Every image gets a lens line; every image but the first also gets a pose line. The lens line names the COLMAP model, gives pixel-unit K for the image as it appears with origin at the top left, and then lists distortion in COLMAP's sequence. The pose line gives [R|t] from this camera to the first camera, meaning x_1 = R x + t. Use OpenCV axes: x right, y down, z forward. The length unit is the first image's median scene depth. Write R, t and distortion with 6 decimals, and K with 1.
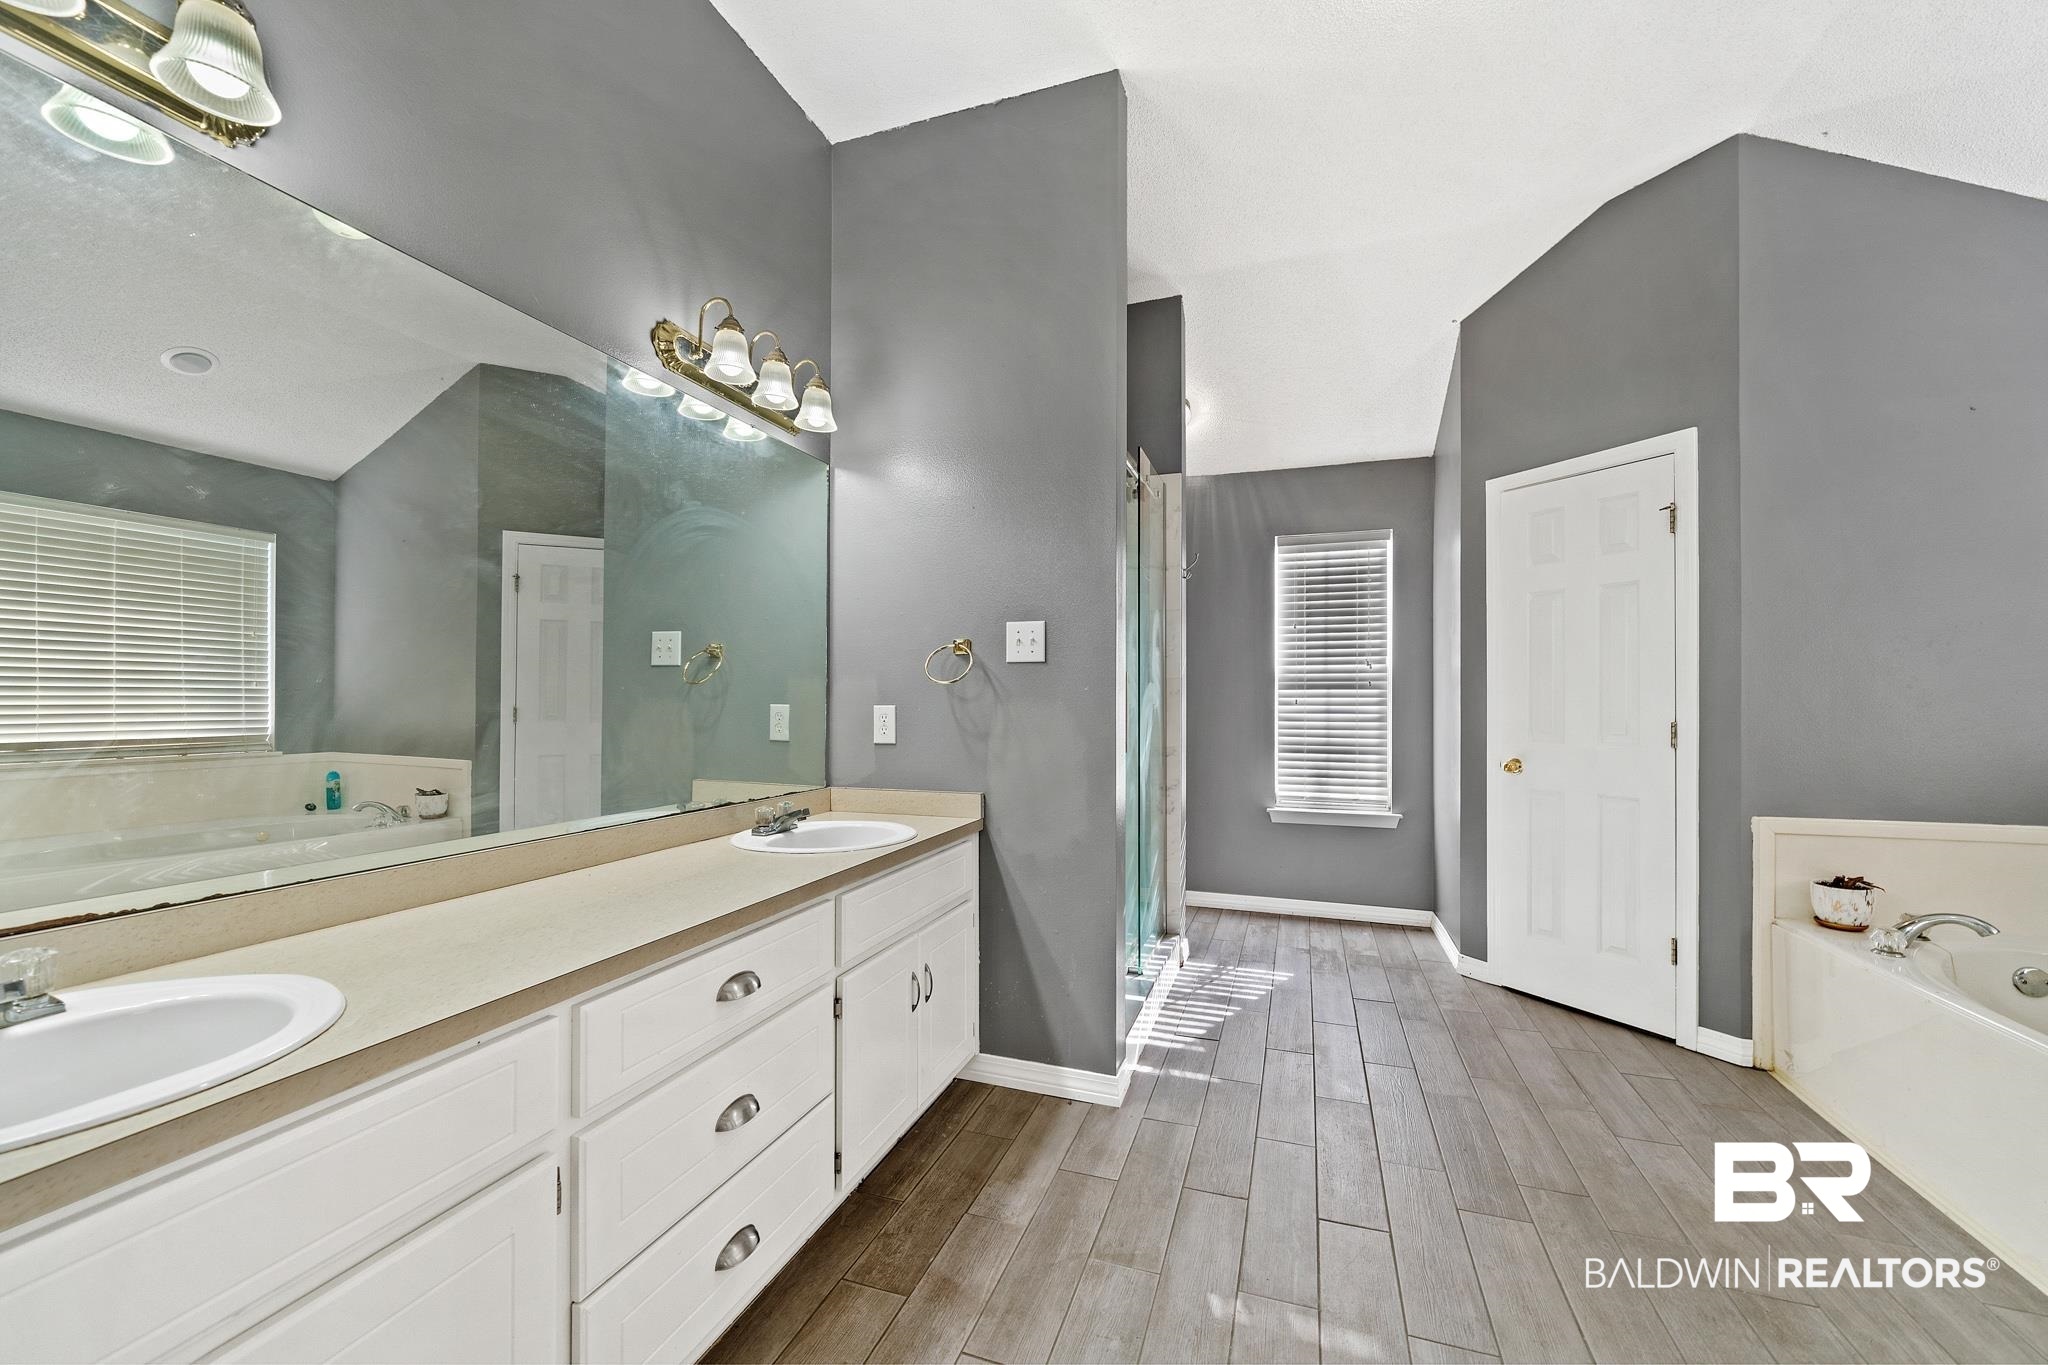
lens RADIAL K [[804.9, 0, 1023.3], [0, 804.9, 700.7], [0, 0, 1]] dist [0.000058, -0.000198]
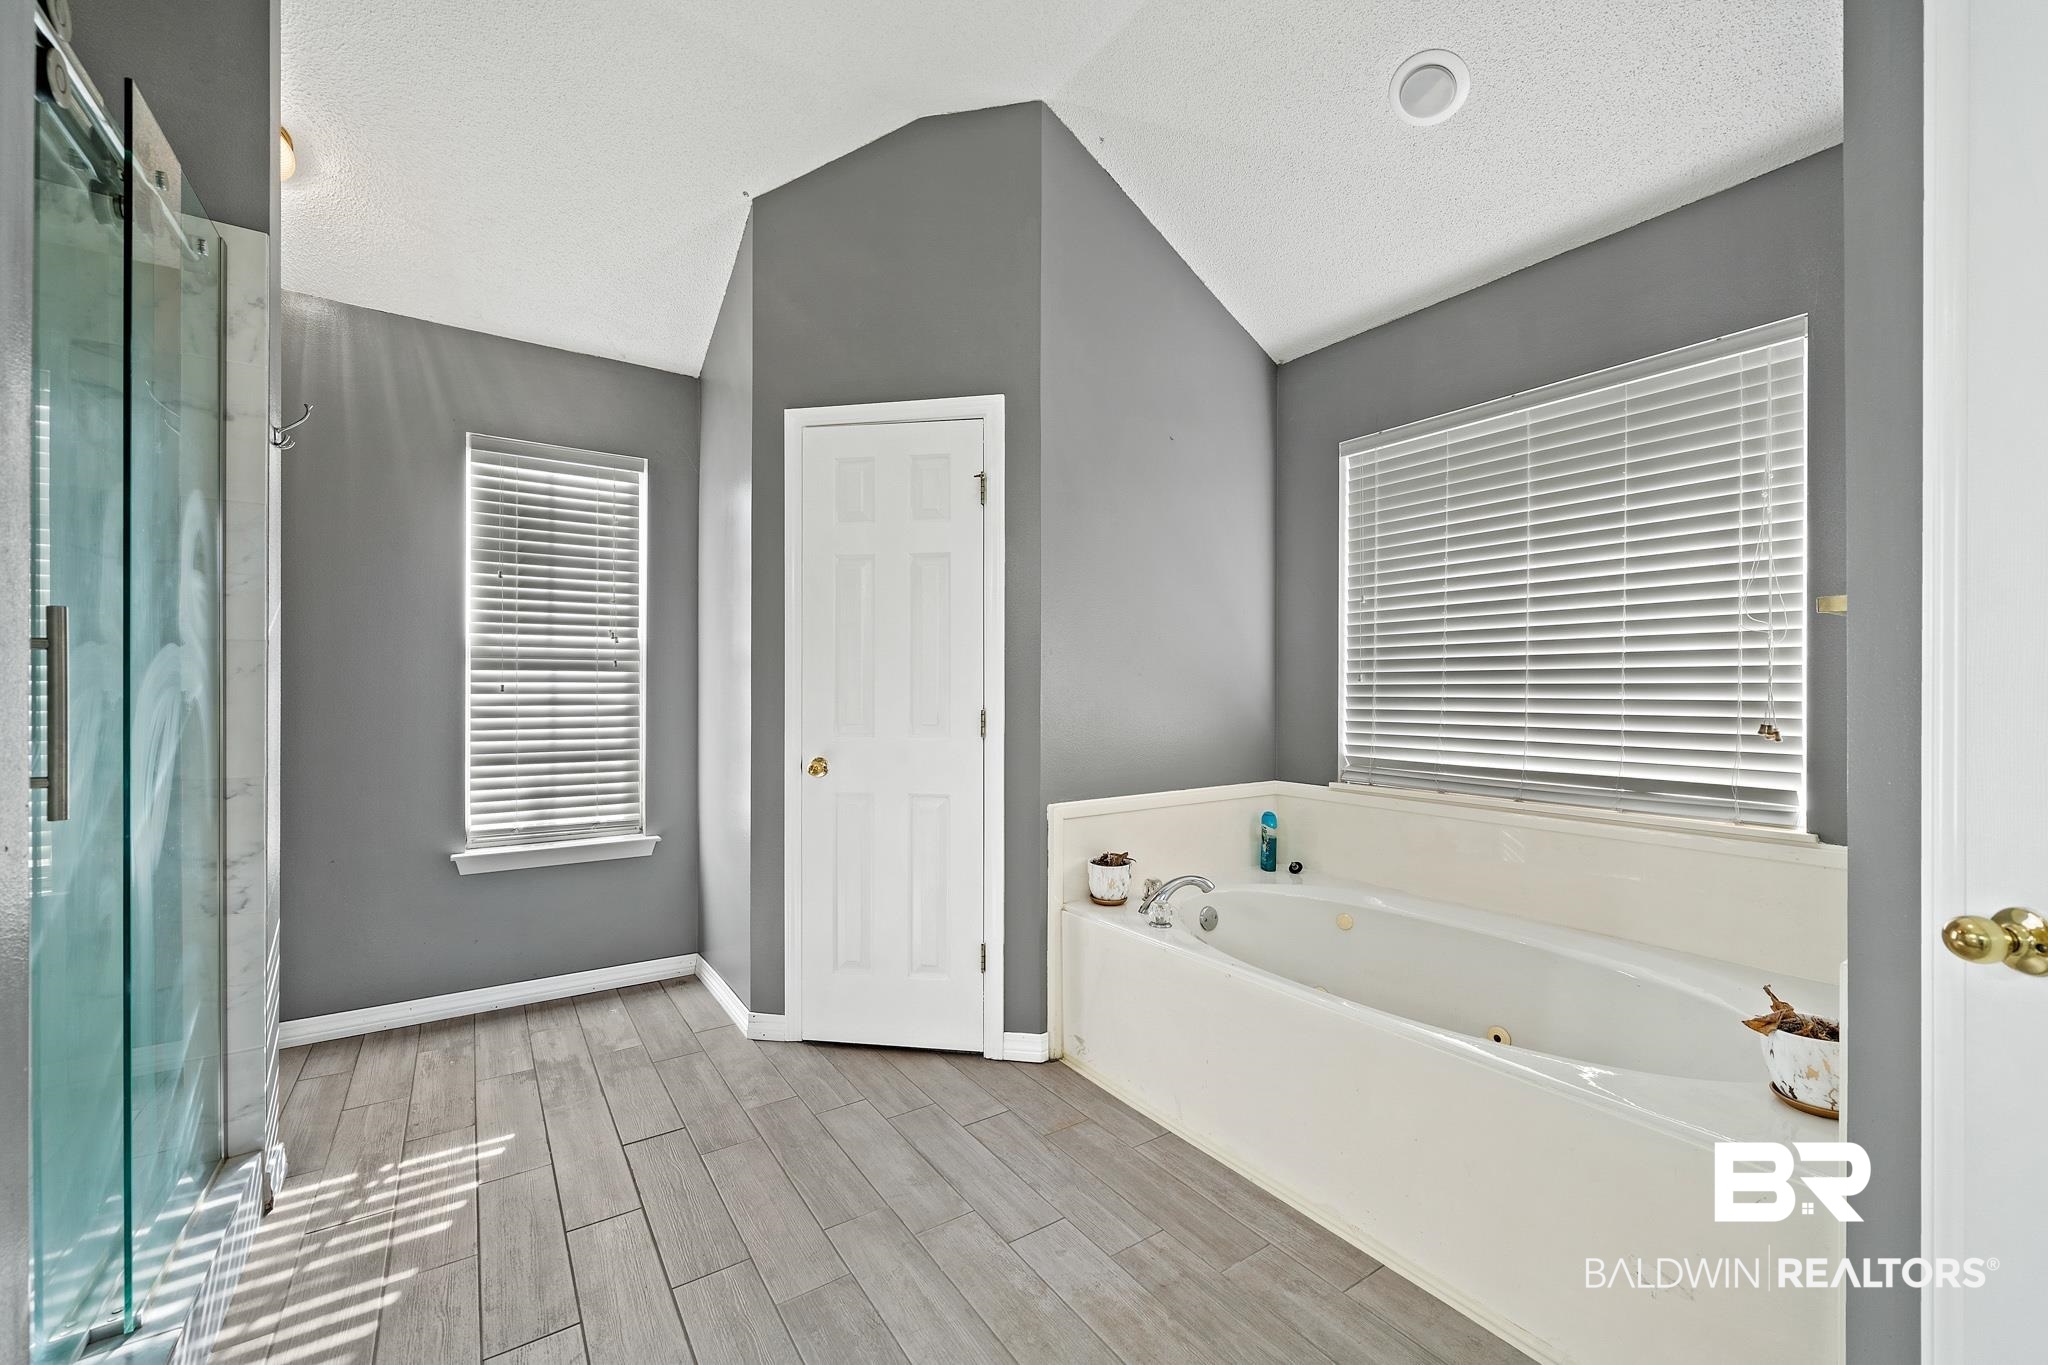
lens RADIAL K [[797.5, 0, 1017.4], [0, 797.5, 689.1], [0, 0, 1]] dist [-0.000084, -0.000175]
pose [[0.590431, -0.000086, 0.807088, 0.067000], [-0.000926, 0.999999, 0.000784, 0.001588], [-0.807087, -0.001211, 0.590431, 0.307753]]
